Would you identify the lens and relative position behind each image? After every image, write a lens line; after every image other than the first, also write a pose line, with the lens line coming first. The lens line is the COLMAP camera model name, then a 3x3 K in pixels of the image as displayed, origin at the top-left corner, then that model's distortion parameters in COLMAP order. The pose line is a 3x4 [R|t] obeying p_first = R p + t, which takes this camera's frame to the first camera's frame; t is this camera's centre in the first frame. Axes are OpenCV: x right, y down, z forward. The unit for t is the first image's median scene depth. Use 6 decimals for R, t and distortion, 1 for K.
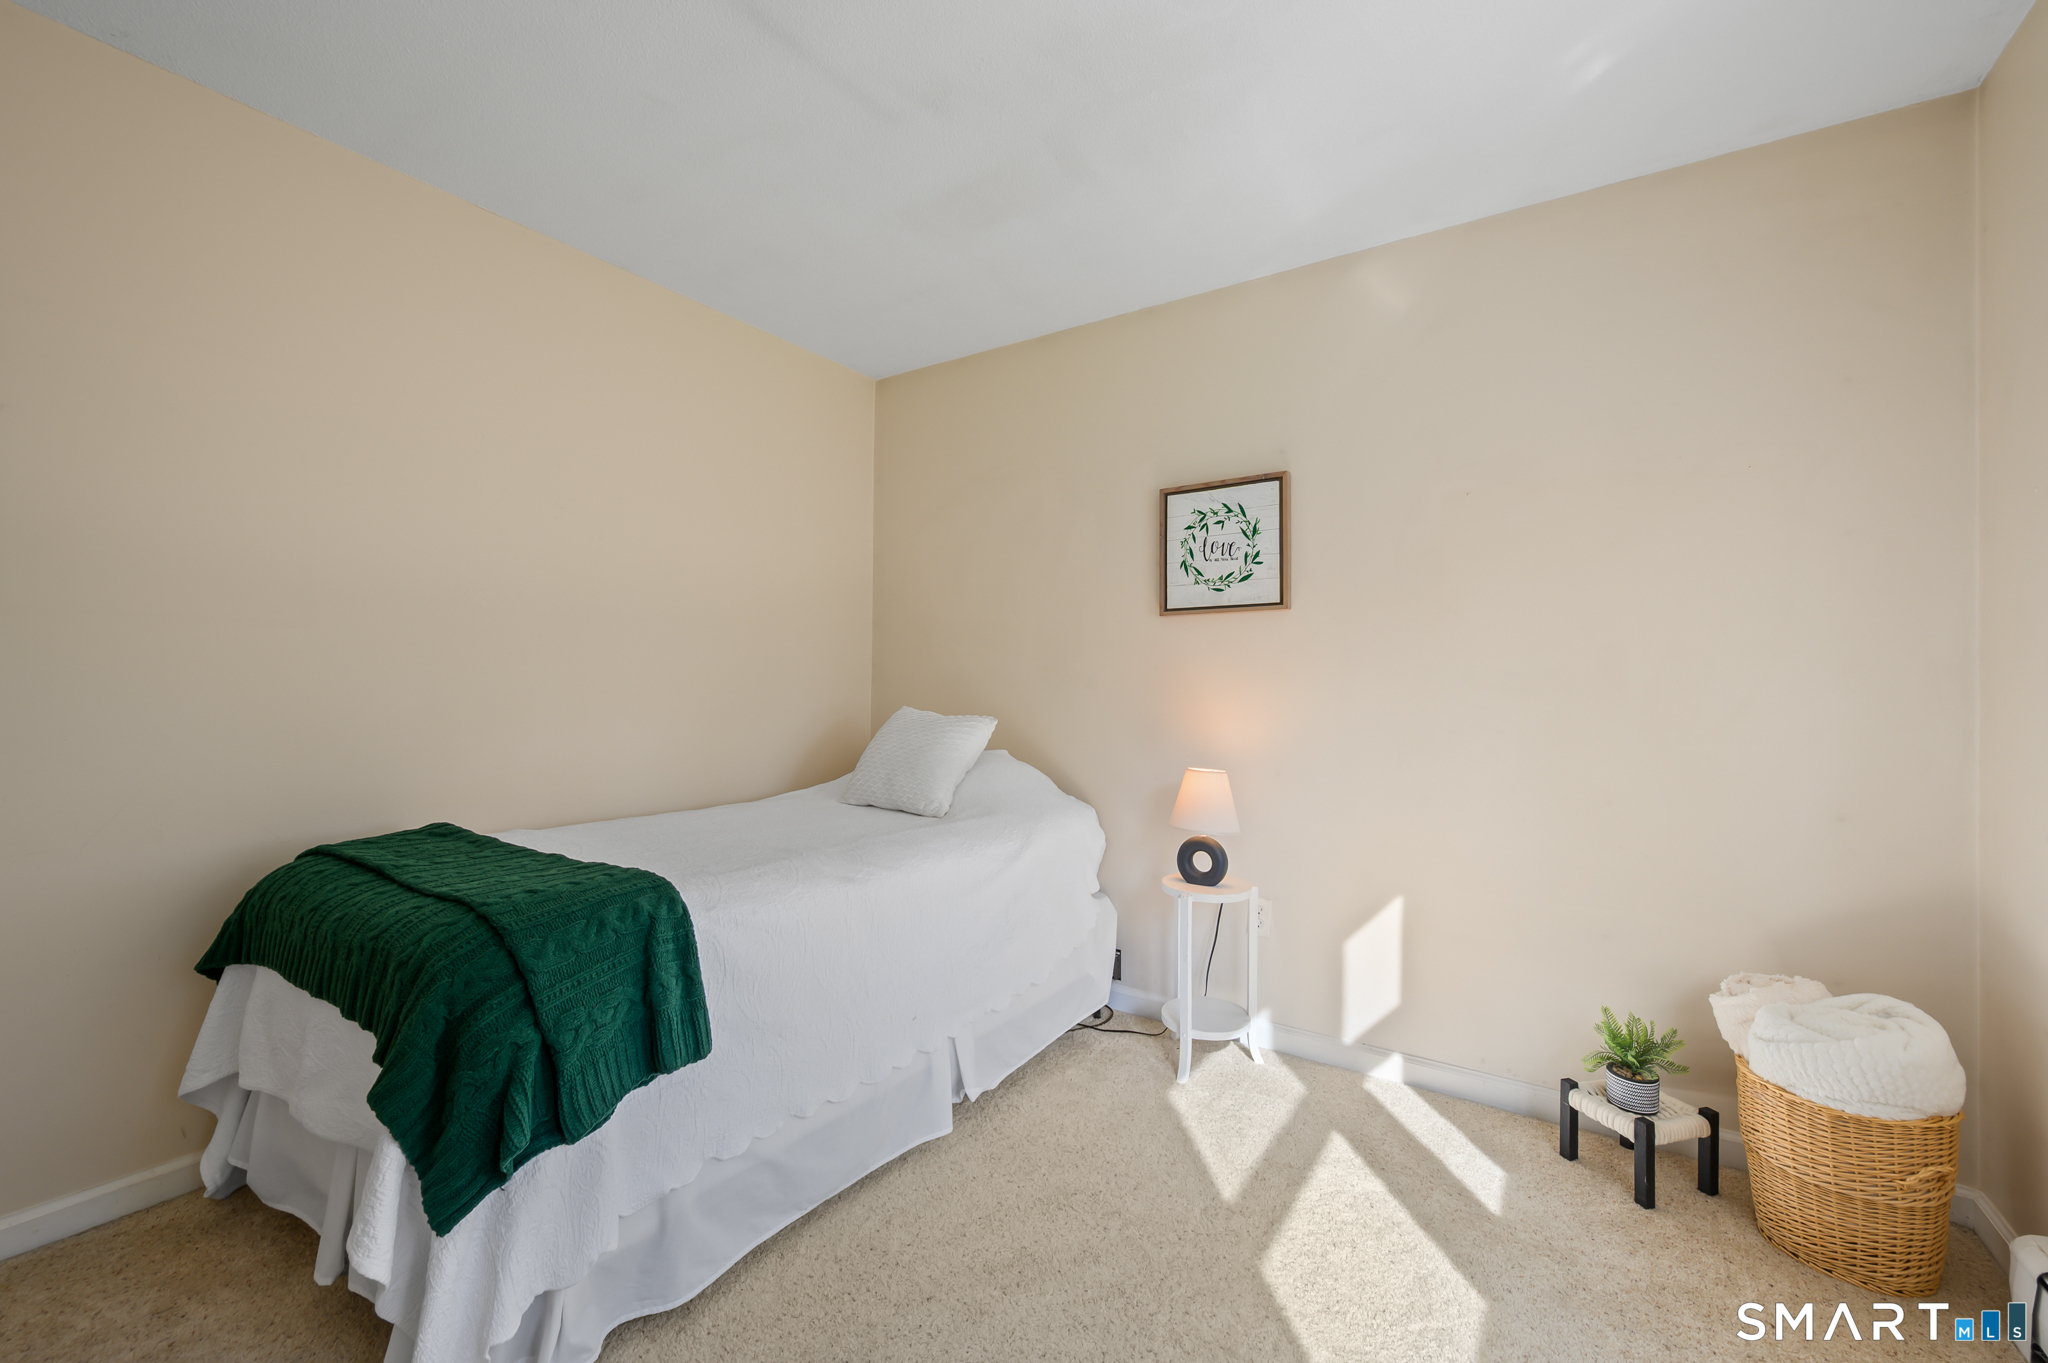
lens RADIAL K [[812.2, 0, 1024.0], [0, 812.2, 681.5], [0, 0, 1]] dist [-0.032280, 0.004972]
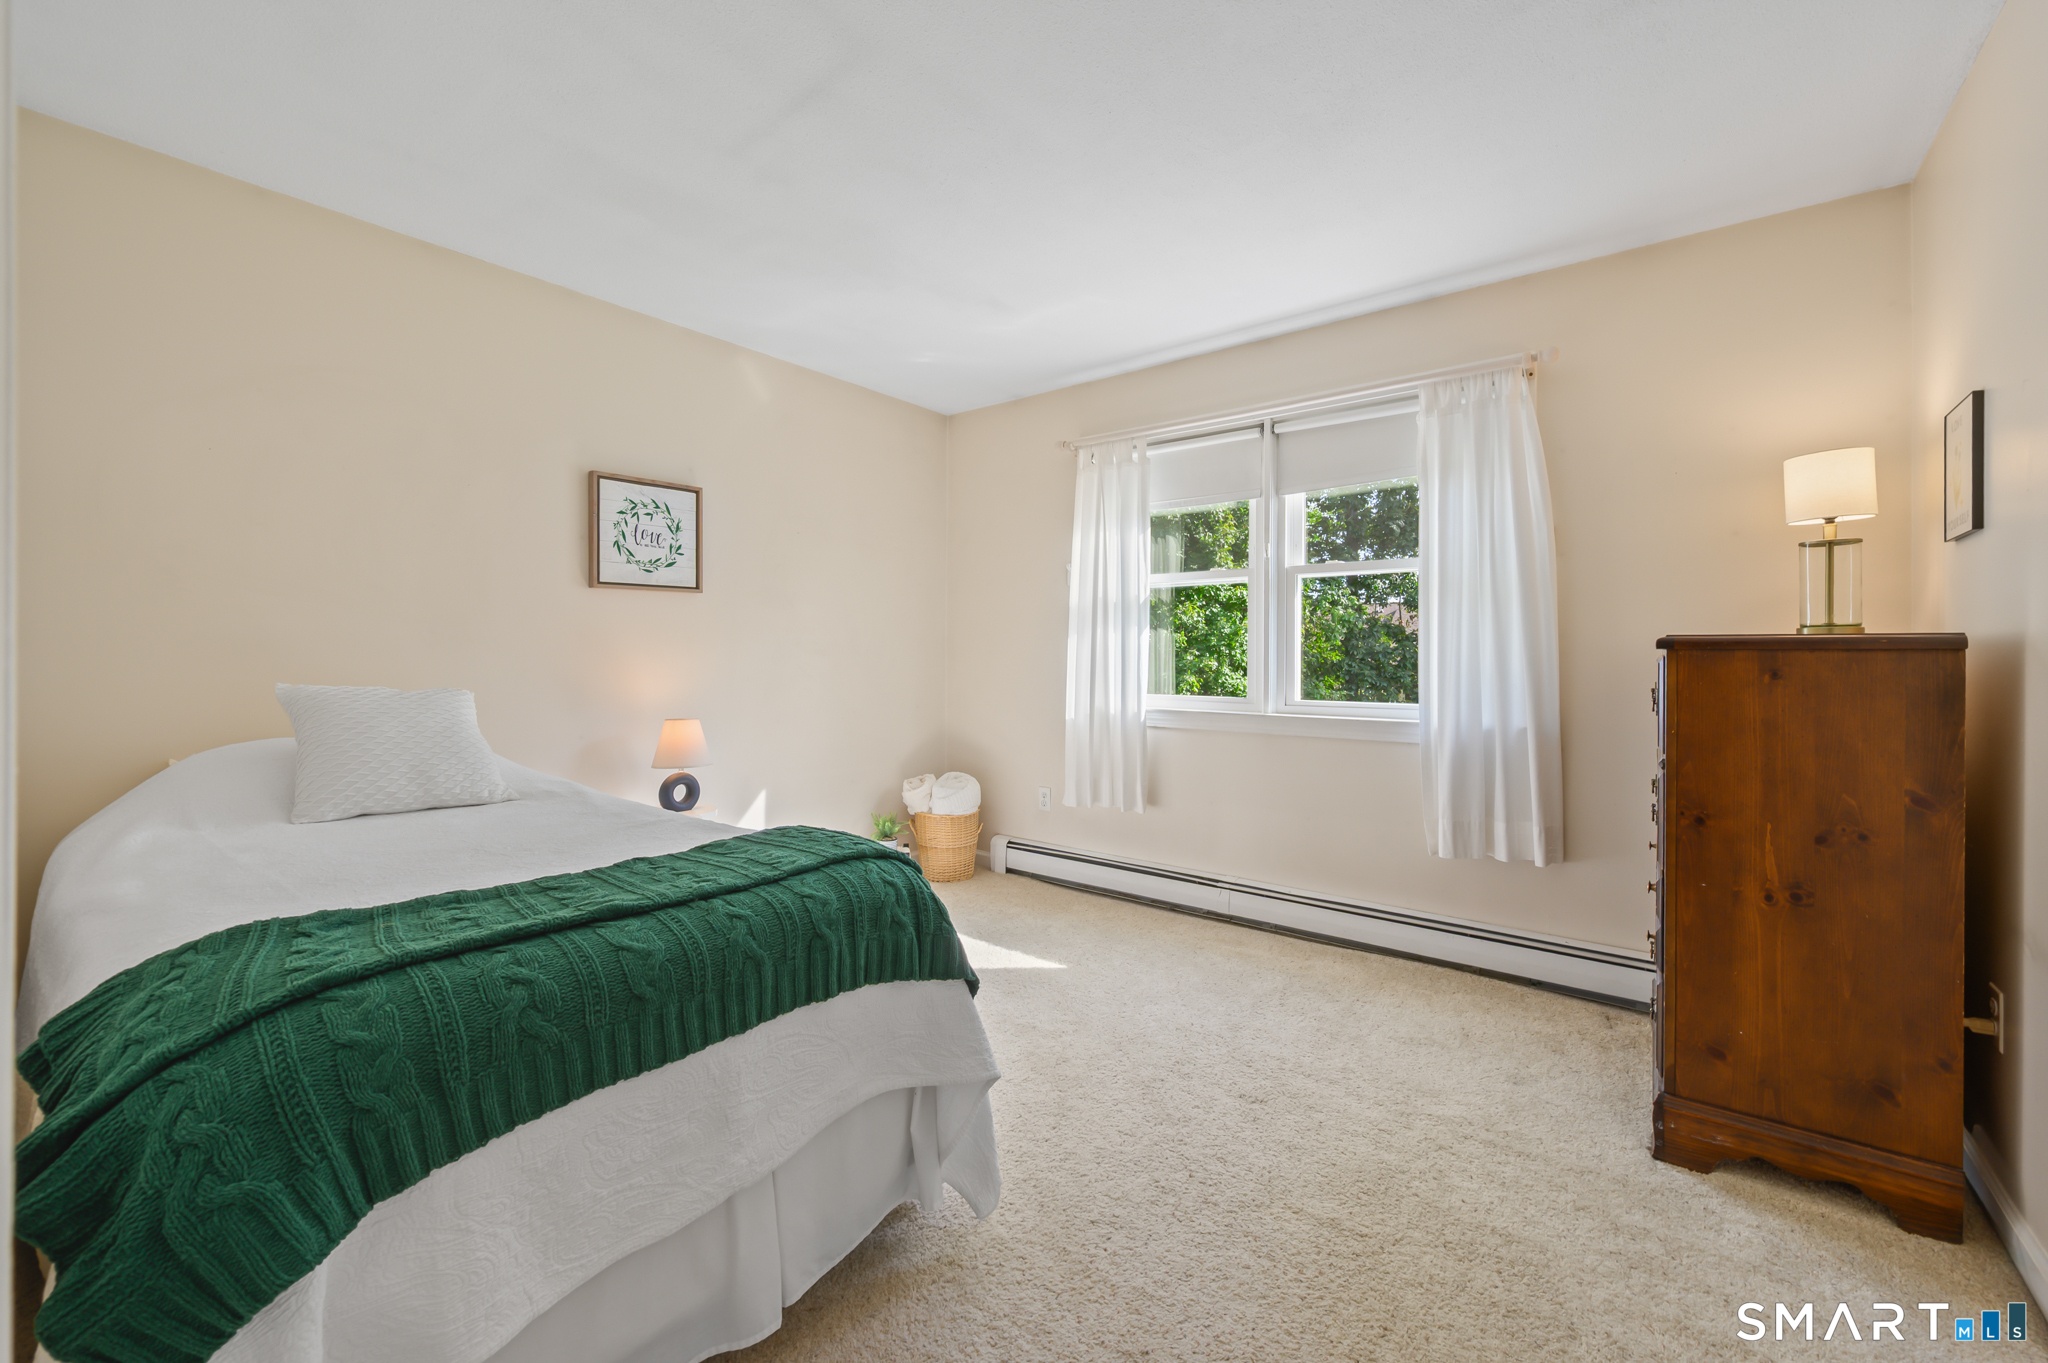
lens RADIAL K [[812.2, 0, 1024.0], [0, 812.2, 681.5], [0, 0, 1]] dist [-0.032280, 0.004972]
pose [[0.056635, -0.037434, 0.997693, -0.930474], [0.006470, 0.999290, 0.037126, 0.009382], [-0.998374, 0.004353, 0.056837, 0.384241]]
